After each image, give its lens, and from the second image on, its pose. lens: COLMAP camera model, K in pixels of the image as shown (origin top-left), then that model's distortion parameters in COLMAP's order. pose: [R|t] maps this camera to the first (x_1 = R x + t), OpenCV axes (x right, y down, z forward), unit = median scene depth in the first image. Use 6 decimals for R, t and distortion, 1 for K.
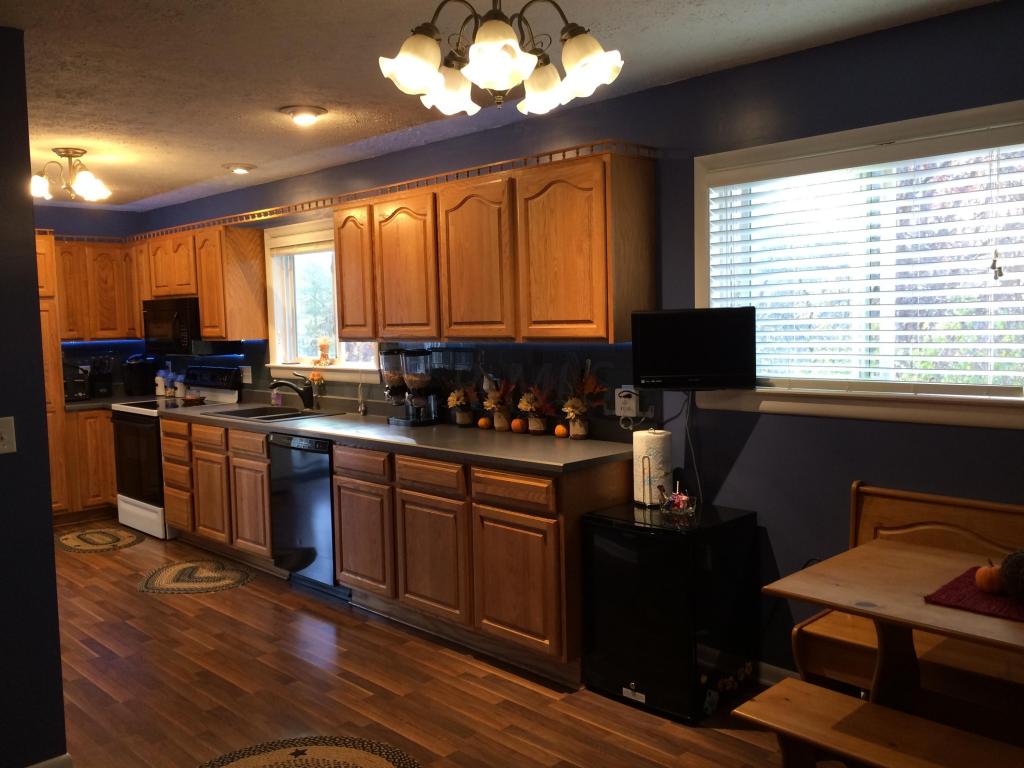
lens RADIAL K [[872.4, 0, 512.7], [0, 872.4, 385.6], [0, 0, 1]] dist [0.081495, -0.104164]
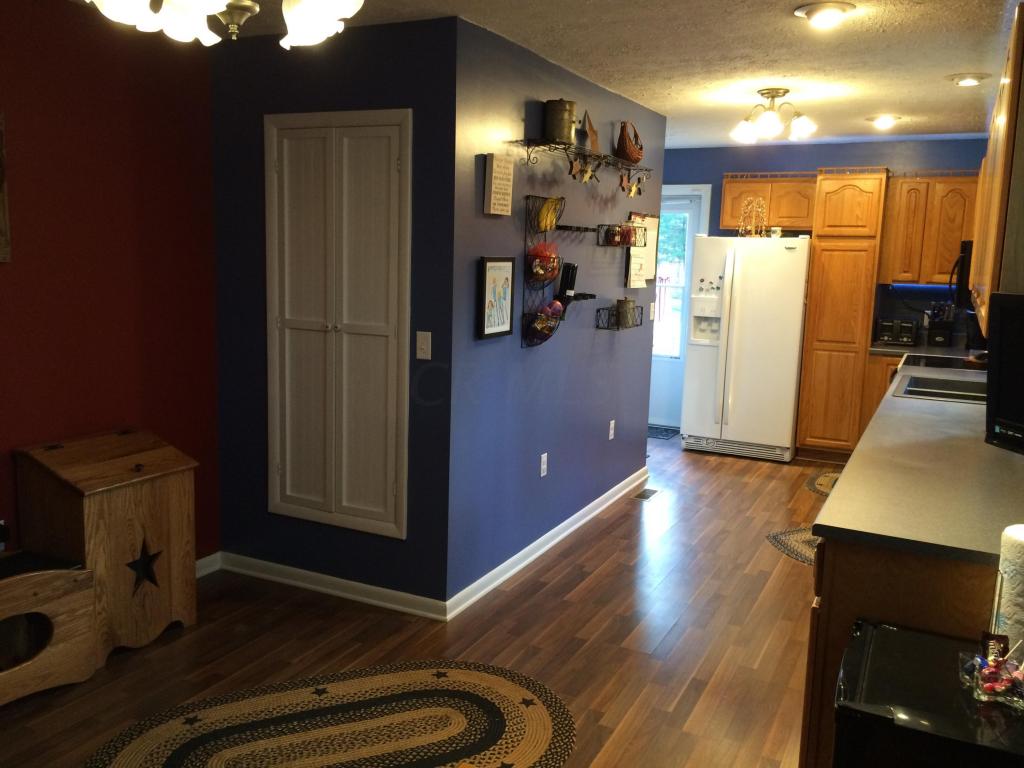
lens RADIAL K [[872.4, 0, 511.2], [0, 872.4, 378.8], [0, 0, 1]] dist [0.081495, -0.104164]
pose [[0.309435, 0.175128, -0.934655, 0.293581], [-0.113737, 0.982655, 0.146467, -0.041609], [0.944094, 0.060983, 0.323987, 0.302866]]
